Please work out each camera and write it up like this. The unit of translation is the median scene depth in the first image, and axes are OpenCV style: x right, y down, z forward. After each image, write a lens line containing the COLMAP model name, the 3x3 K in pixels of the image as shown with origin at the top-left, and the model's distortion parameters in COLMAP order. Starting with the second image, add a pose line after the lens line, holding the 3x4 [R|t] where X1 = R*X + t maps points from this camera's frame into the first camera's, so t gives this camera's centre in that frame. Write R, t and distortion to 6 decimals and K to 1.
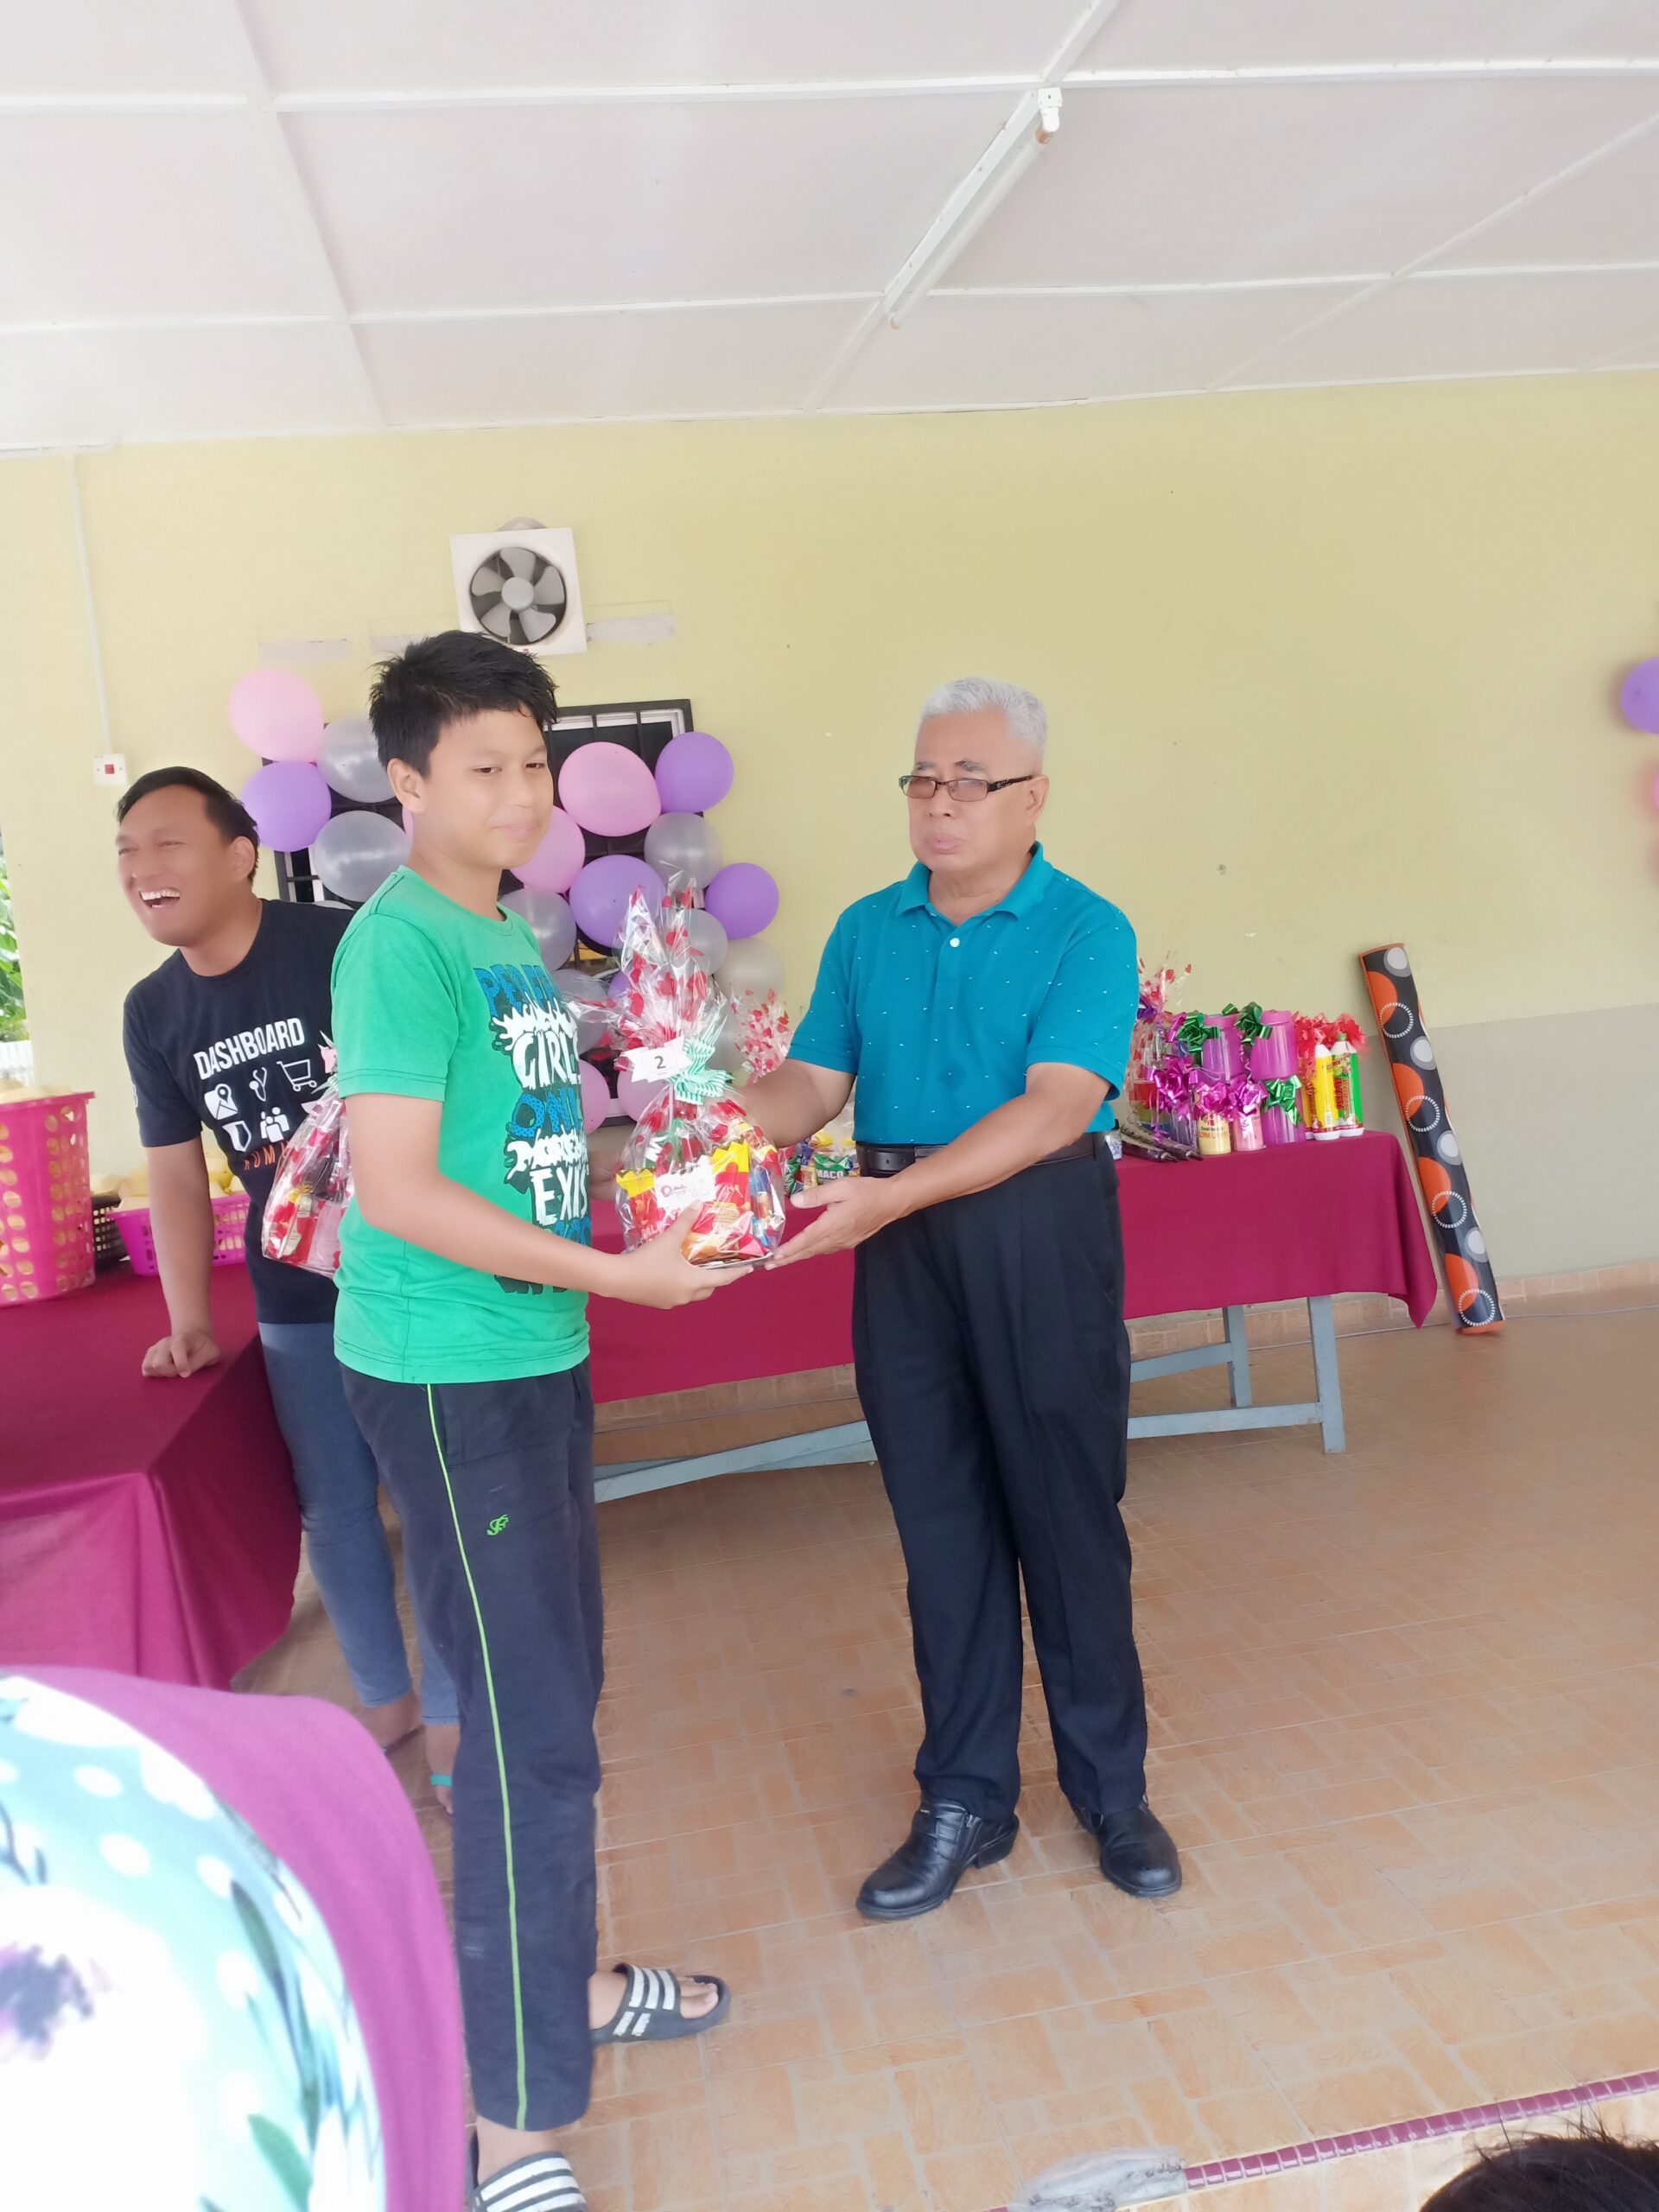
lens RADIAL K [[1709.2, 0, 827.1], [0, 1709.2, 1107.8], [0, 0, 1]] dist [0.049178, -0.079220]
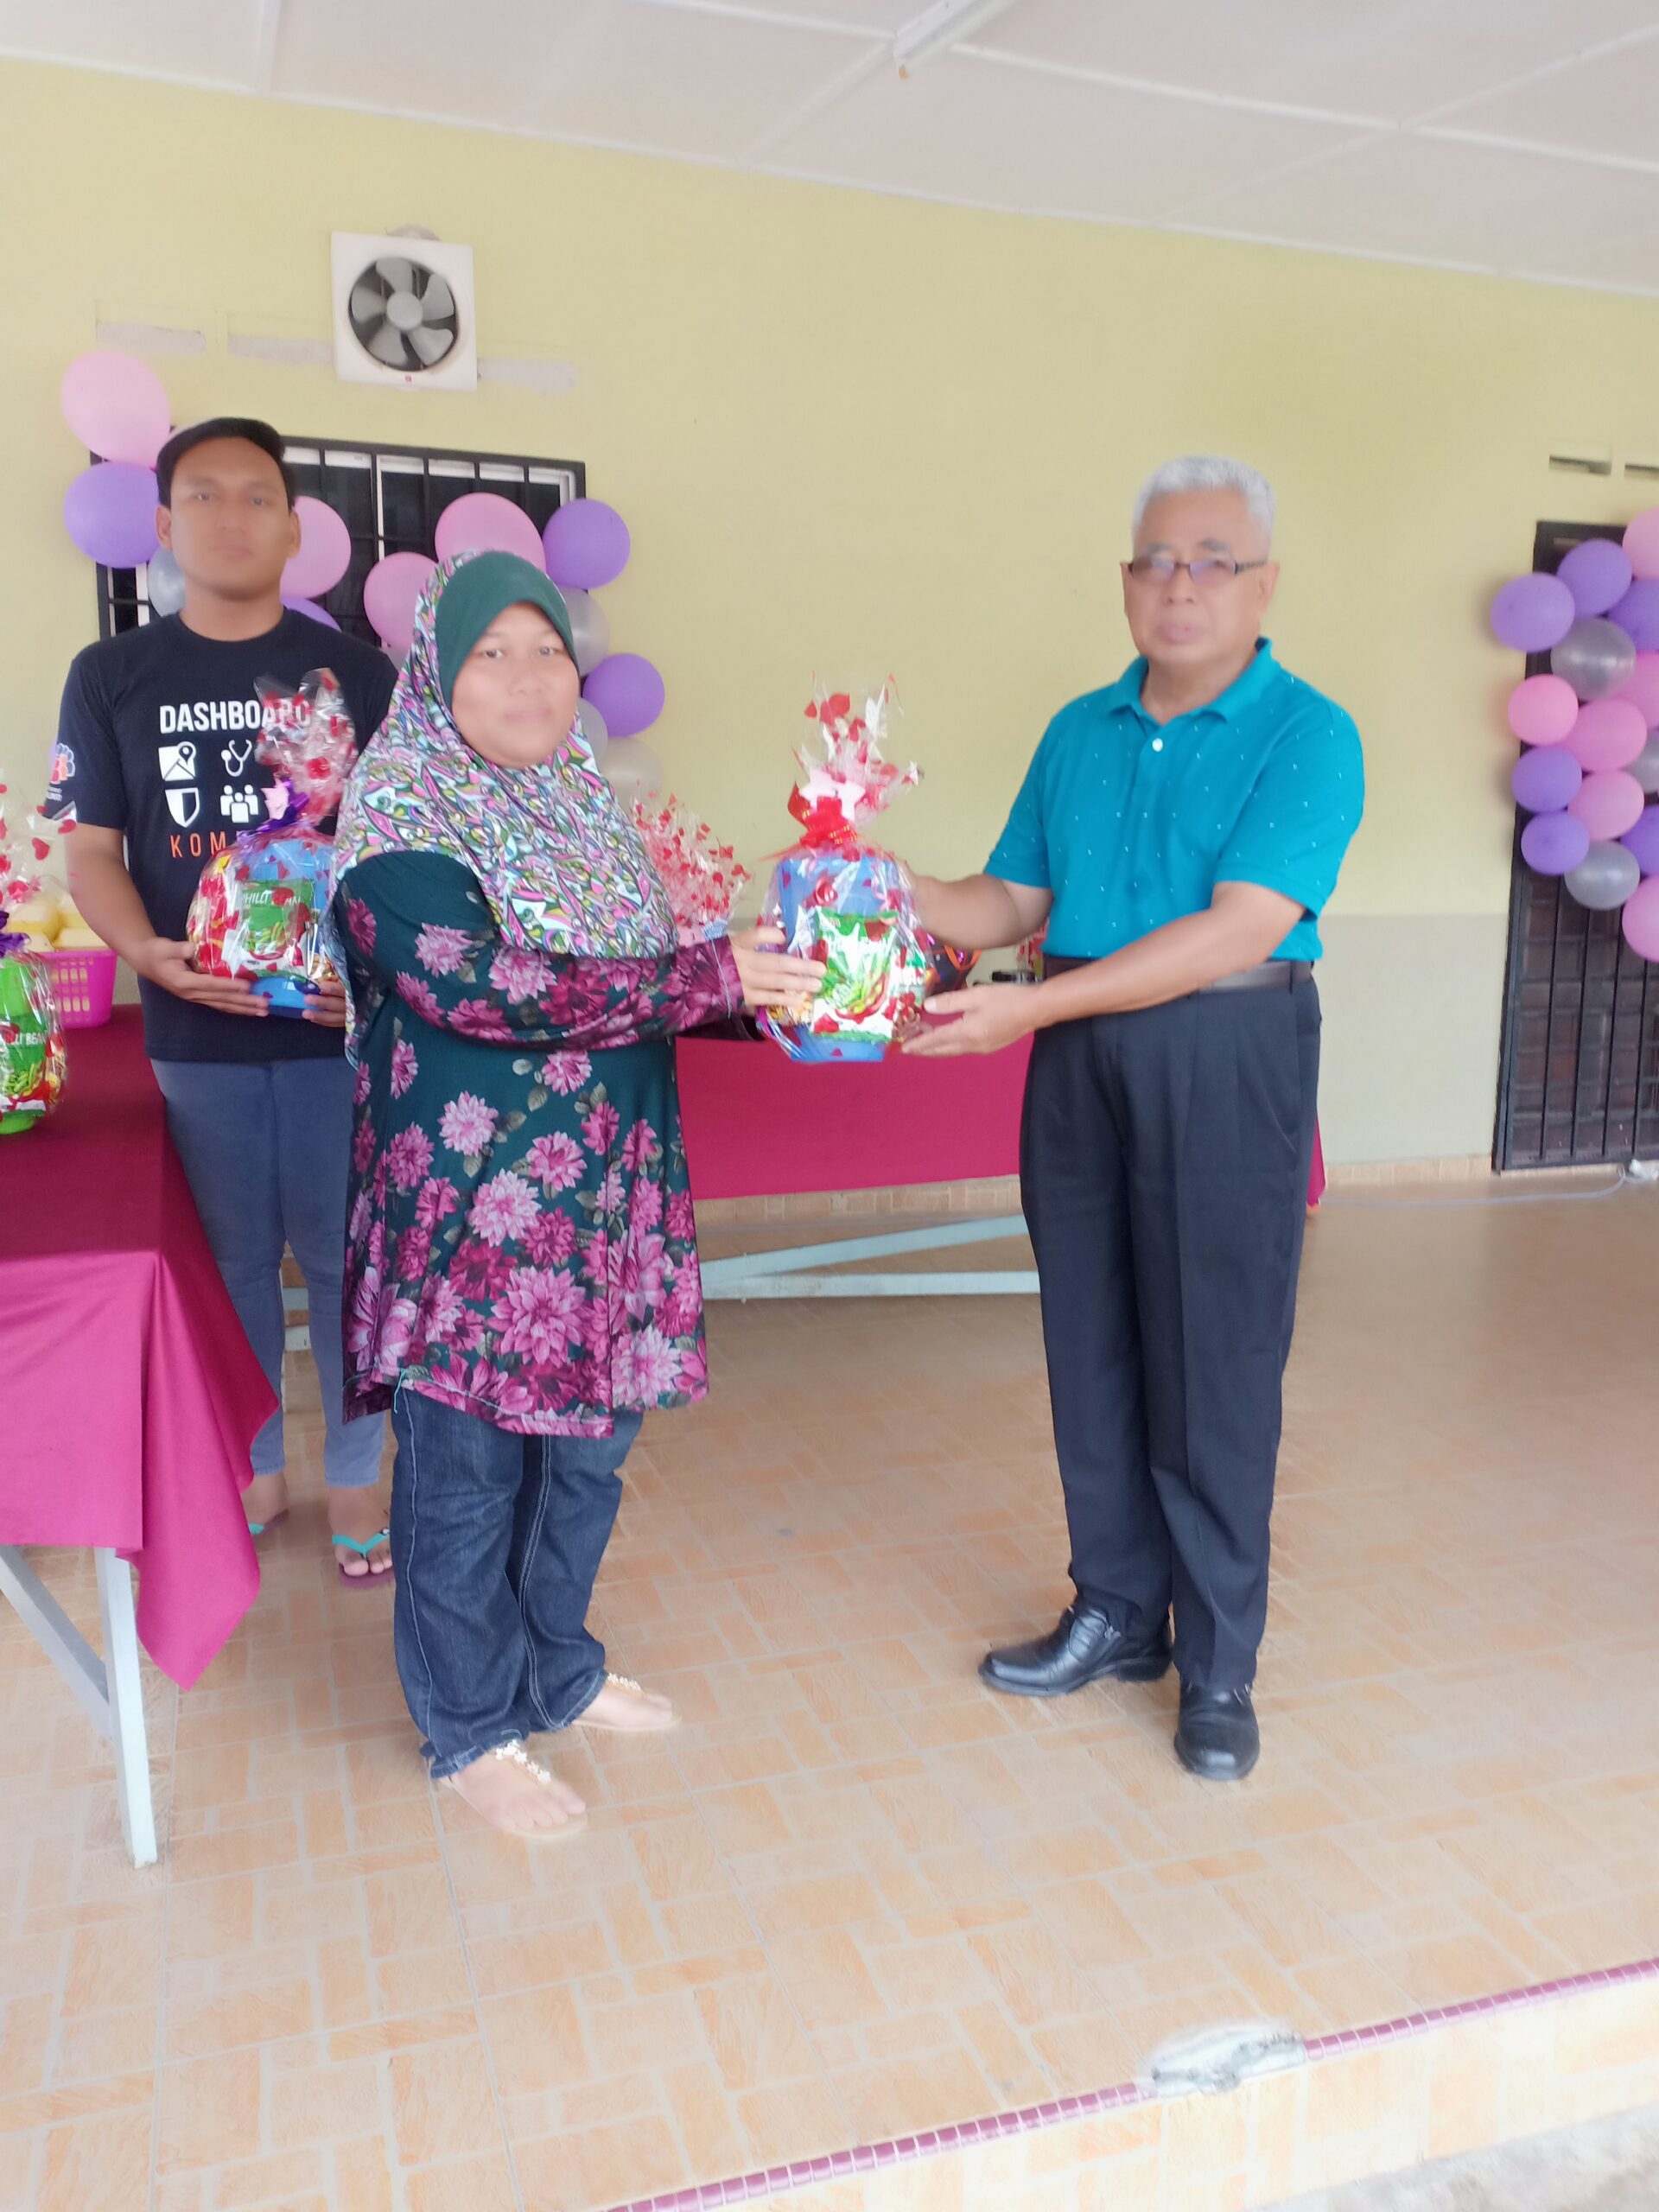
lens RADIAL K [[1709.2, 0, 815.4], [0, 1709.2, 1103.0], [0, 0, 1]] dist [0.049178, -0.079220]
pose [[0.978749, 0.089702, 0.184400, -0.127417], [-0.104879, 0.991709, 0.074250, 0.023478], [-0.176211, -0.092012, 0.980043, 0.067264]]
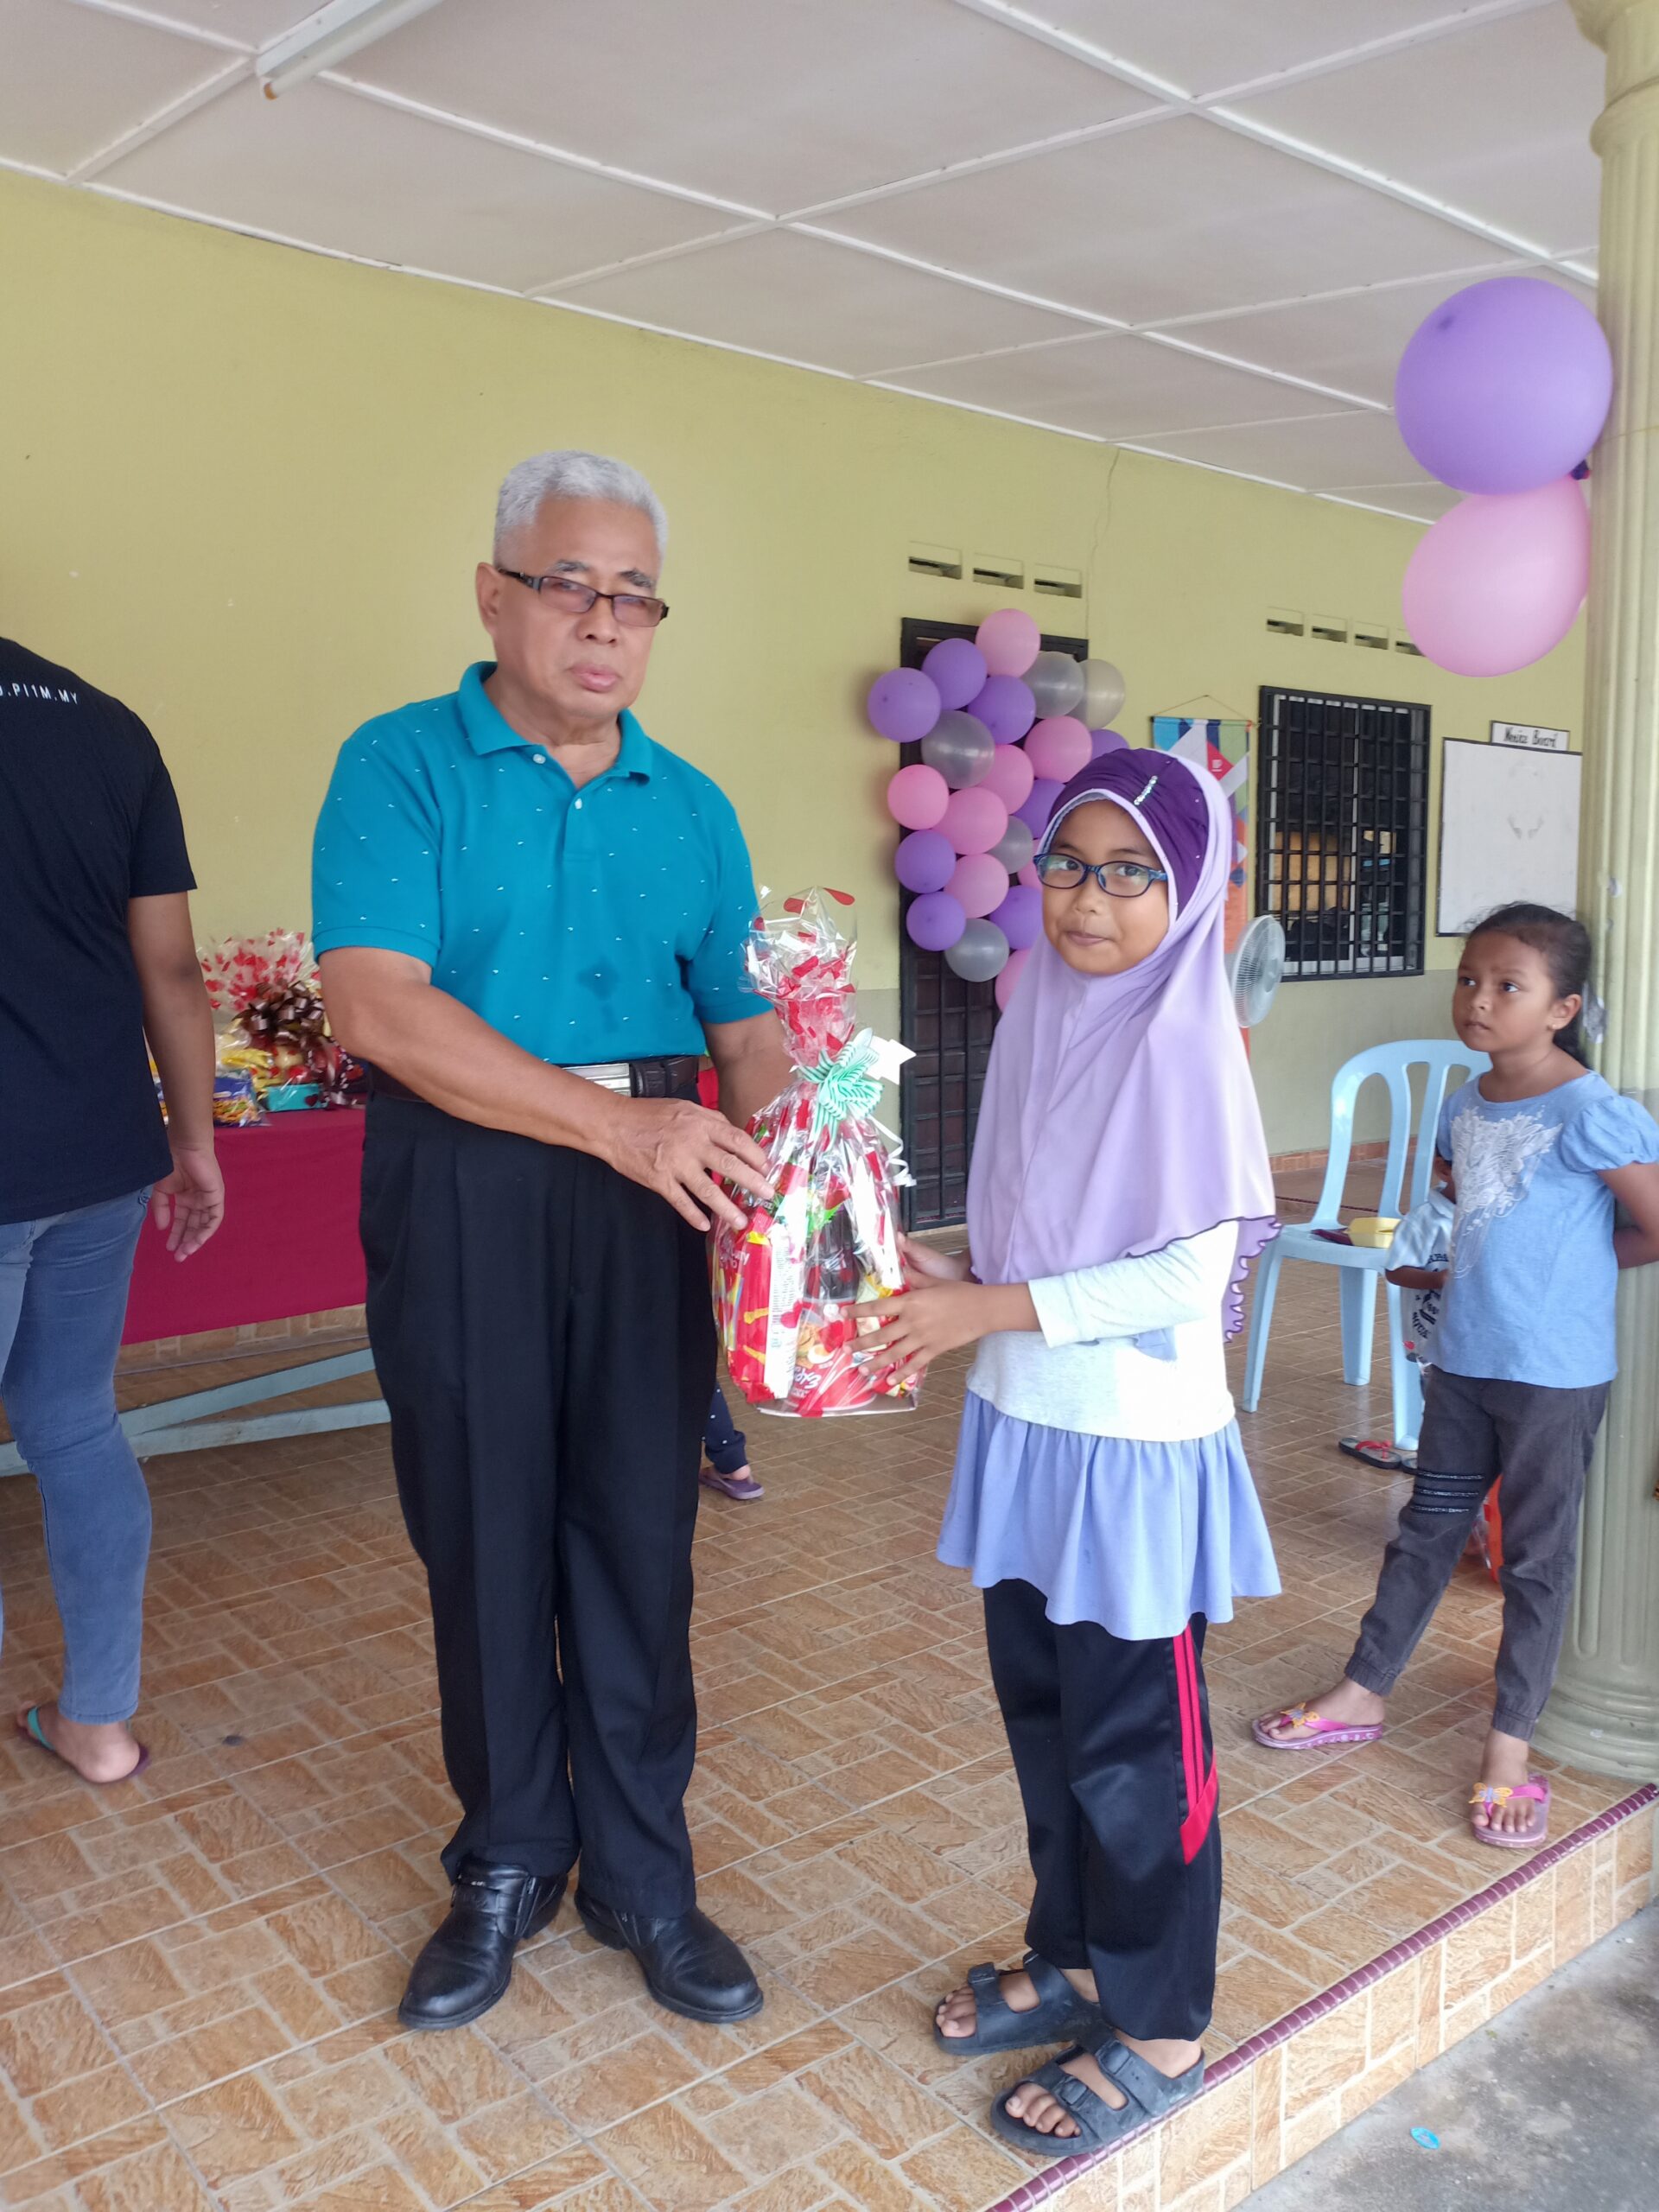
lens RADIAL K [[1709.2, 0, 797.4], [0, 1709.2, 1117.2], [0, 0, 1]] dist [0.049178, -0.079220]
pose [[0.863053, 0.047195, 0.502904, -0.136121], [-0.056001, 0.998428, 0.002409, 0.025573], [-0.502000, -0.030242, 0.864339, 0.138735]]
